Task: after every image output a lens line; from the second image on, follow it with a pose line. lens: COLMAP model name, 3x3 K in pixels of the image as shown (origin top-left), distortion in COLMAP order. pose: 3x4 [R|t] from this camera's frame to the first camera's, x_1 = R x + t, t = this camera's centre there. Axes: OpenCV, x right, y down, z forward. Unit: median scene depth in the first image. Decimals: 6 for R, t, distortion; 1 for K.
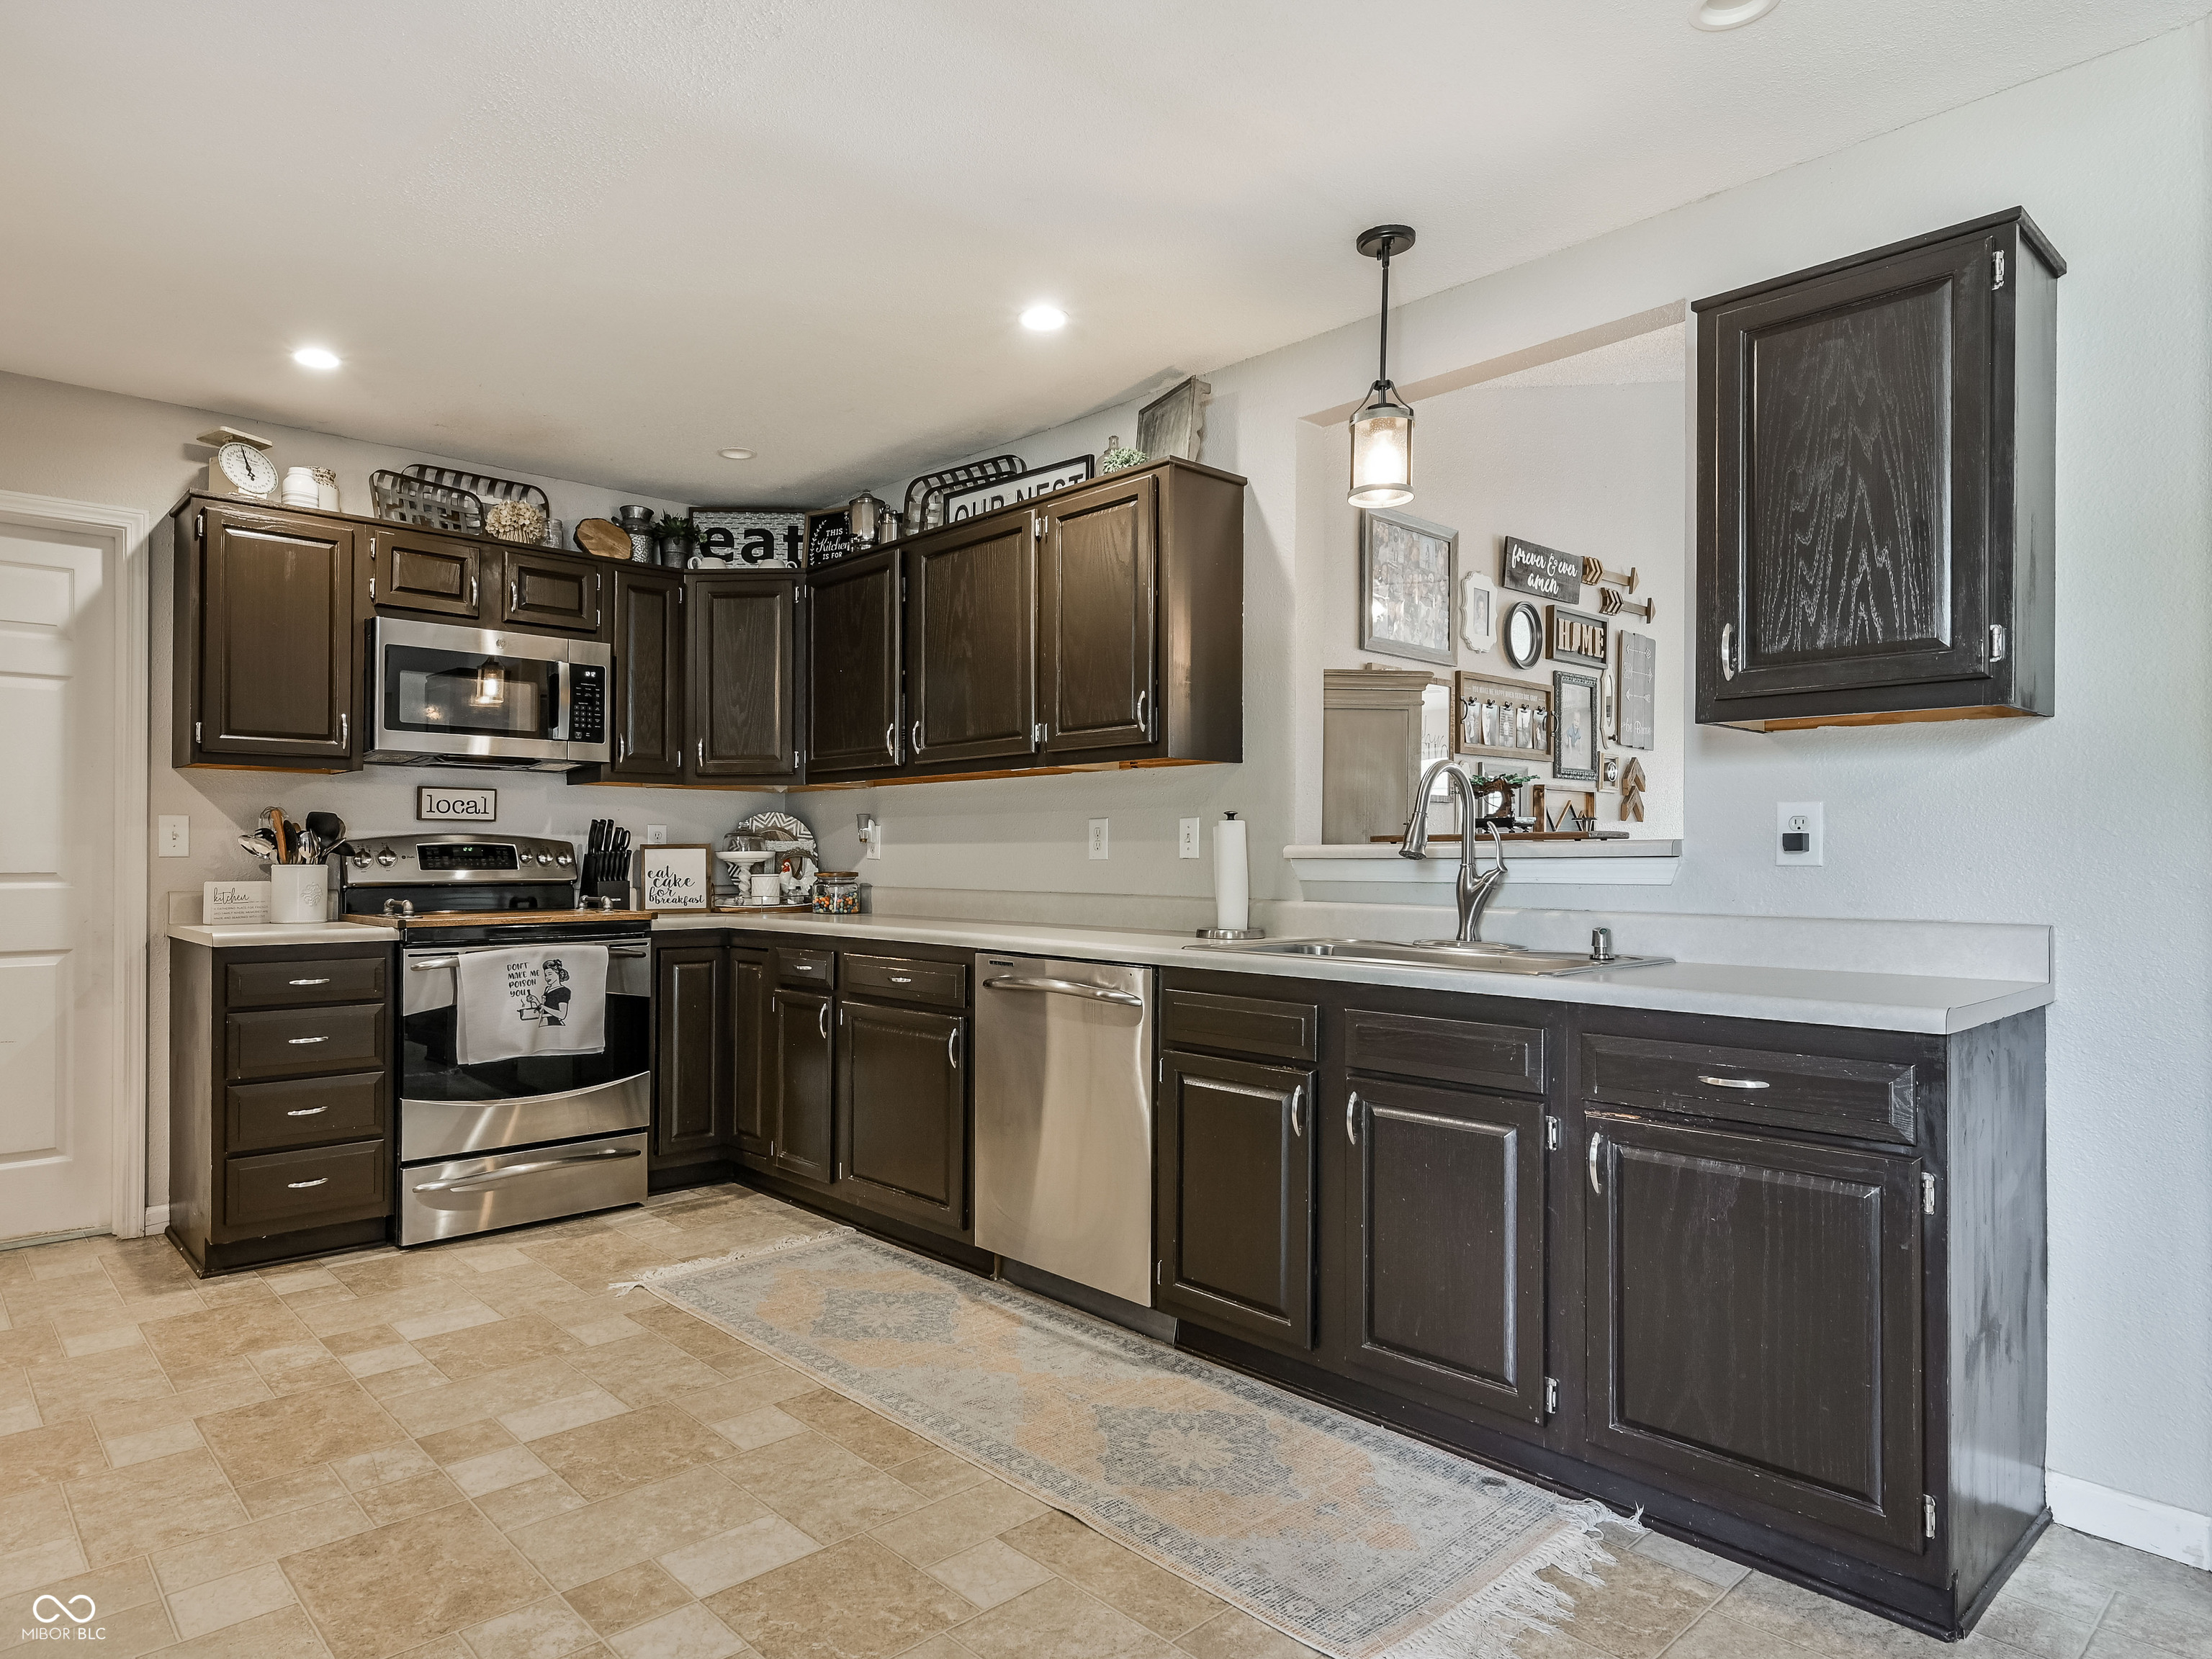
lens RADIAL K [[1318.4, 0, 971.0], [0, 1318.4, 853.7], [0, 0, 1]] dist [0.001733, -0.000263]
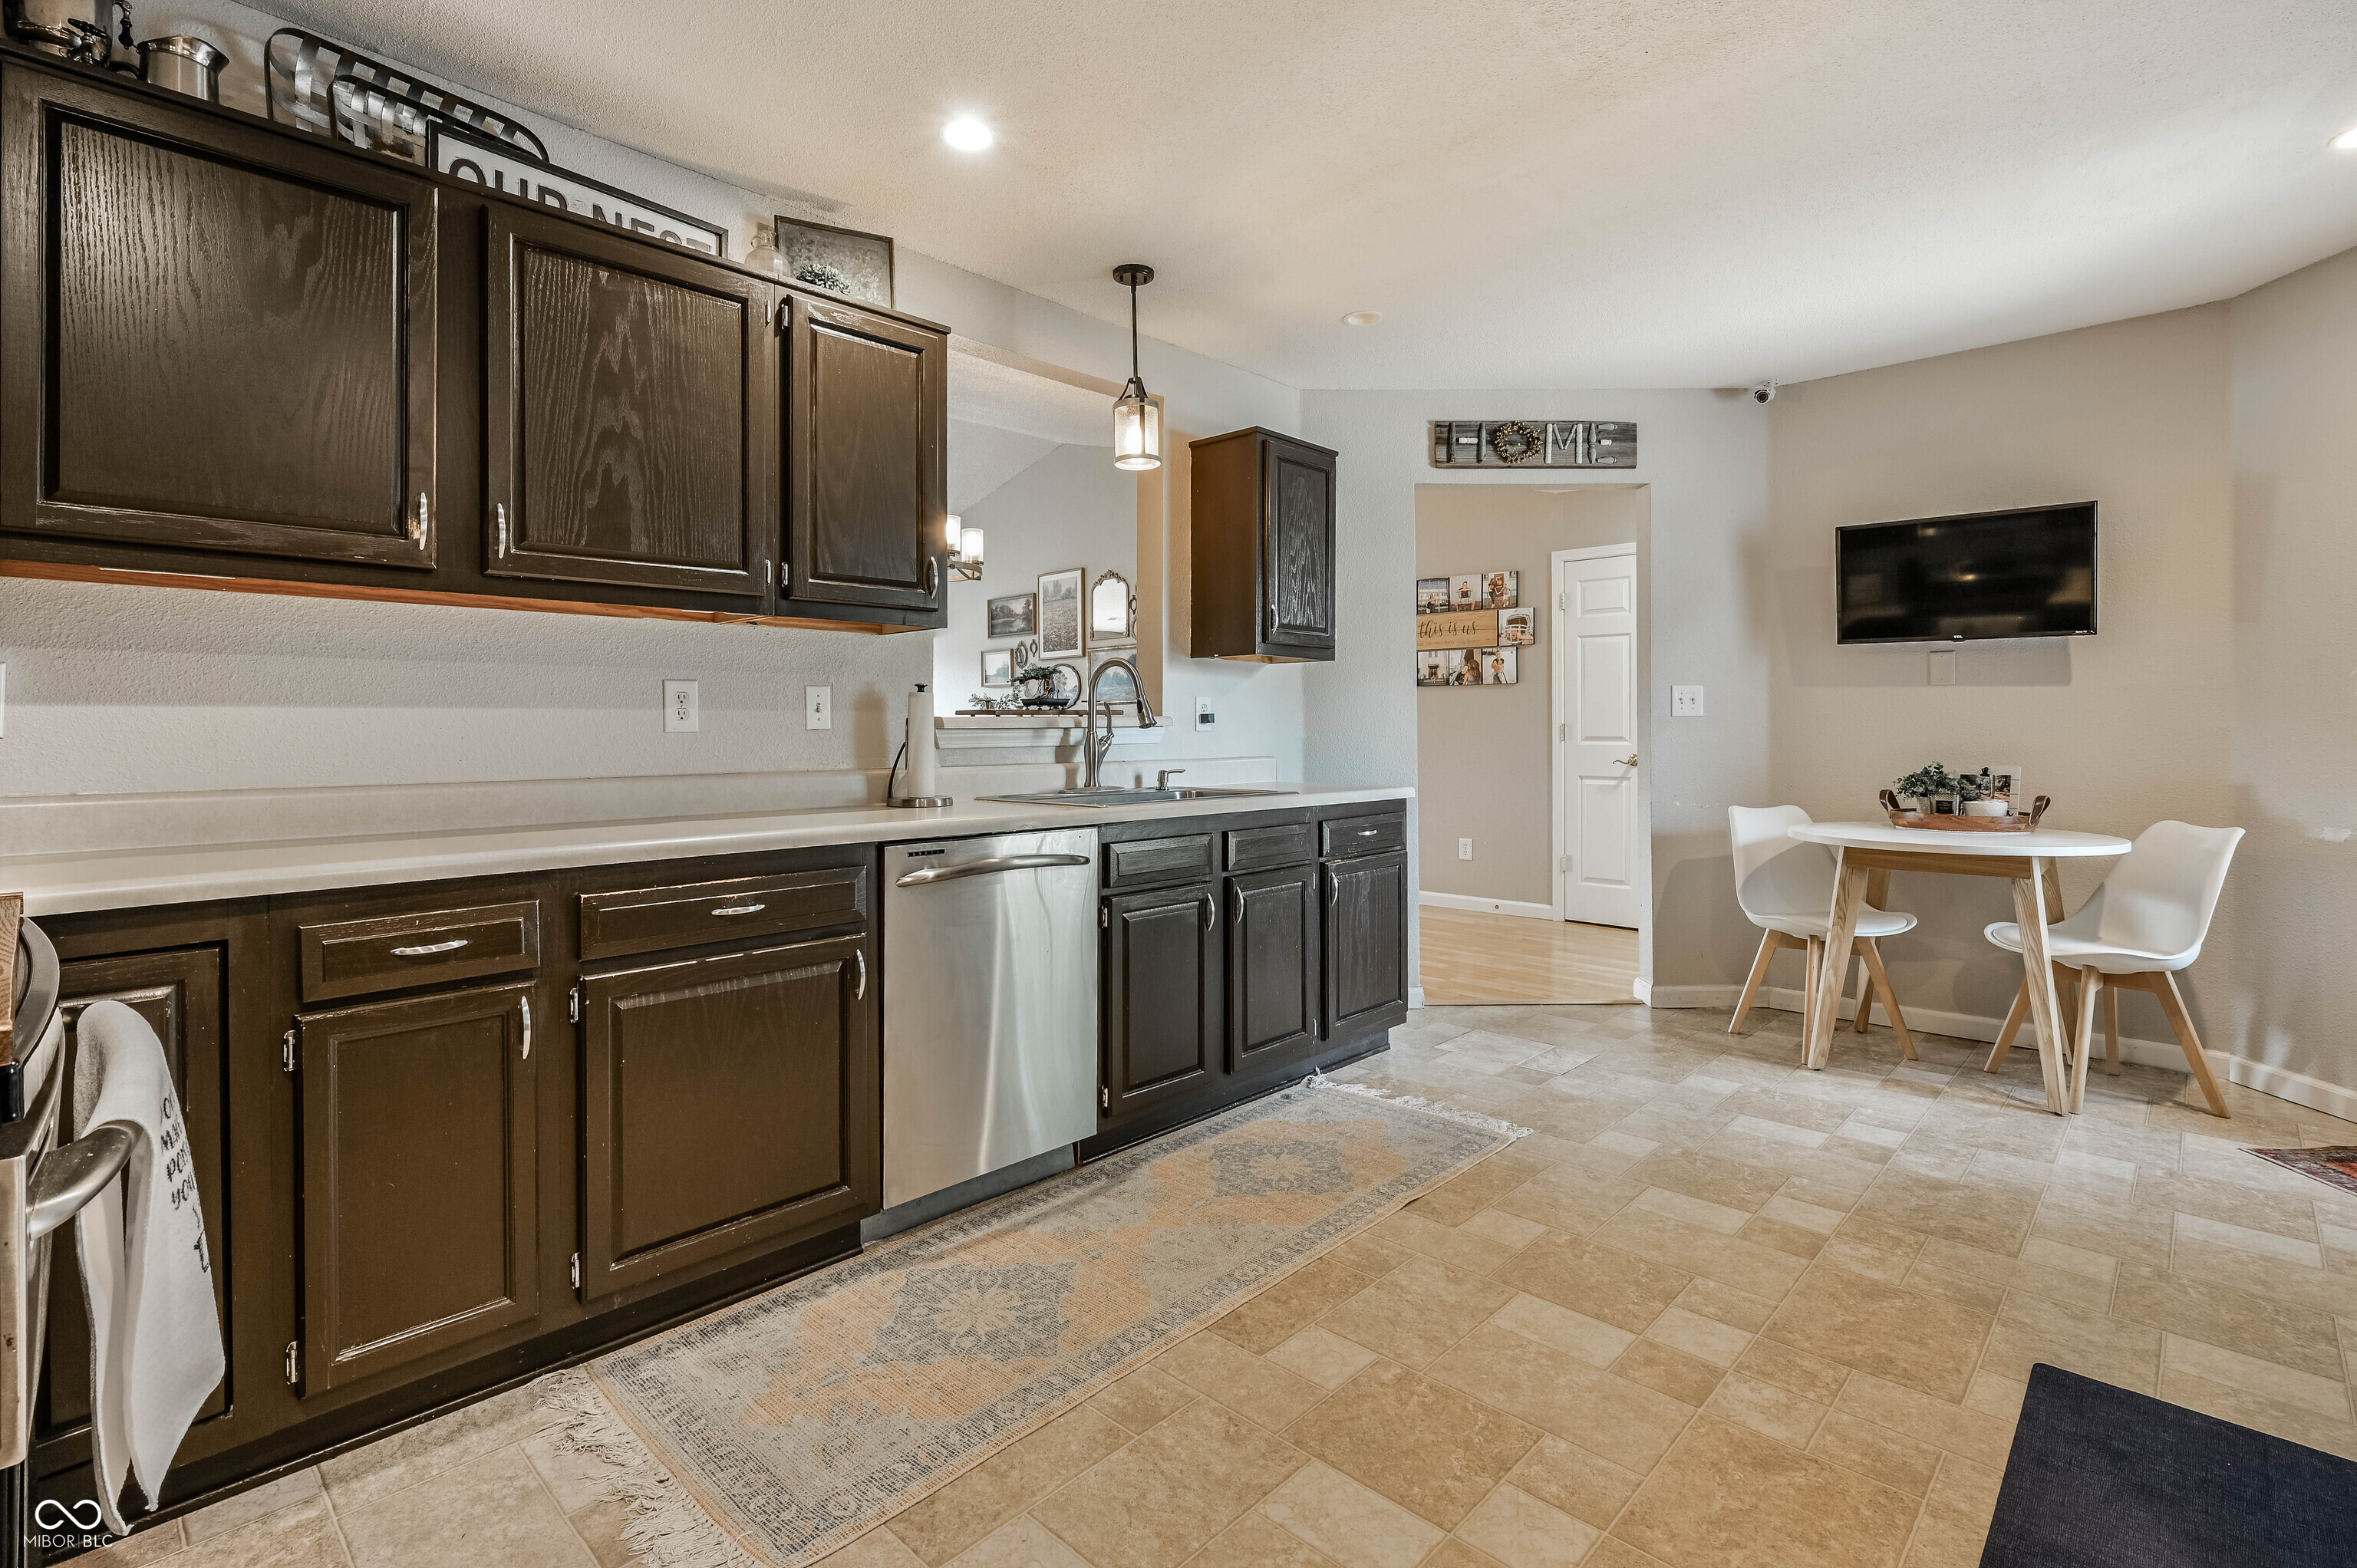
lens RADIAL K [[1090.6, 0, 1176.0], [0, 1090.6, 734.2], [0, 0, 1]] dist [0.005240, -0.001699]
pose [[-0.101298, -0.006221, 0.994837, -0.647066], [0.001534, 0.999978, 0.006409, 0.002585], [-0.994855, 0.002176, -0.101286, 0.850608]]
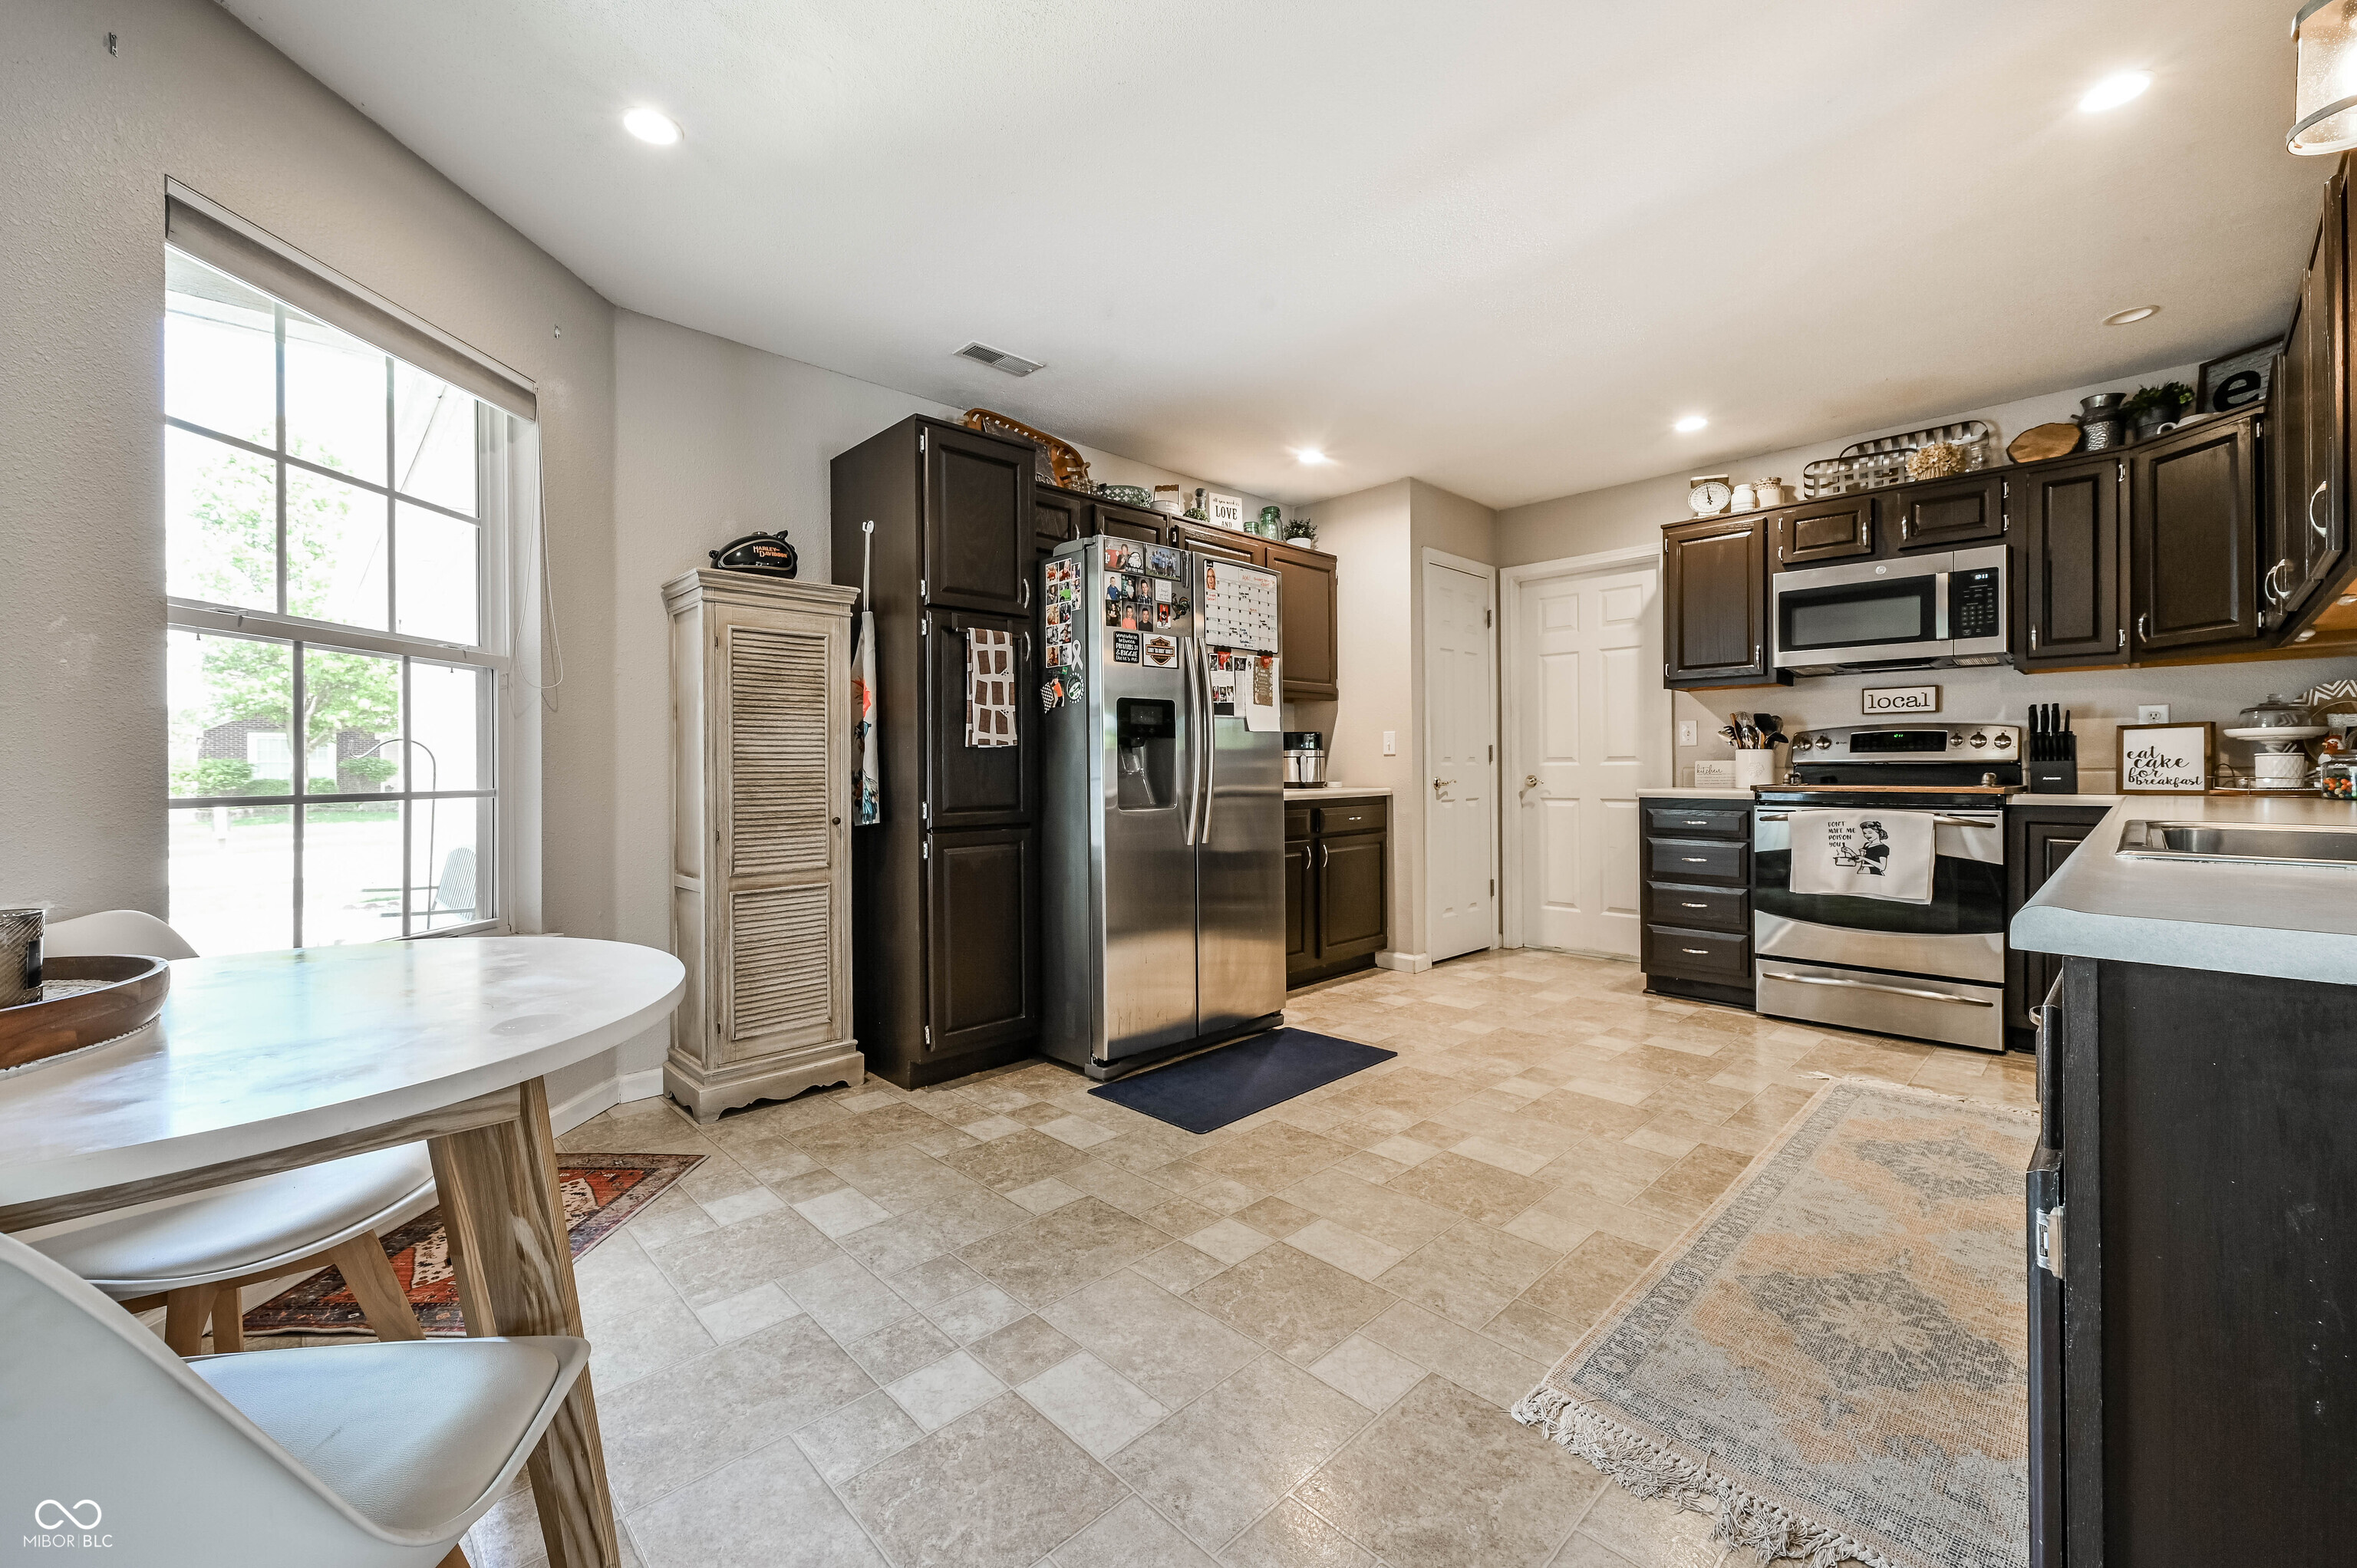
lens RADIAL K [[943.5, 0, 1171.7], [0, 943.5, 766.4], [0, 0, 1]] dist [-0.000169, -0.000131]
pose [[0.054773, -0.001936, -0.998497, 0.578574], [0.006431, 0.999978, -0.001586, 0.027824], [0.998478, -0.006335, 0.054785, 0.316870]]
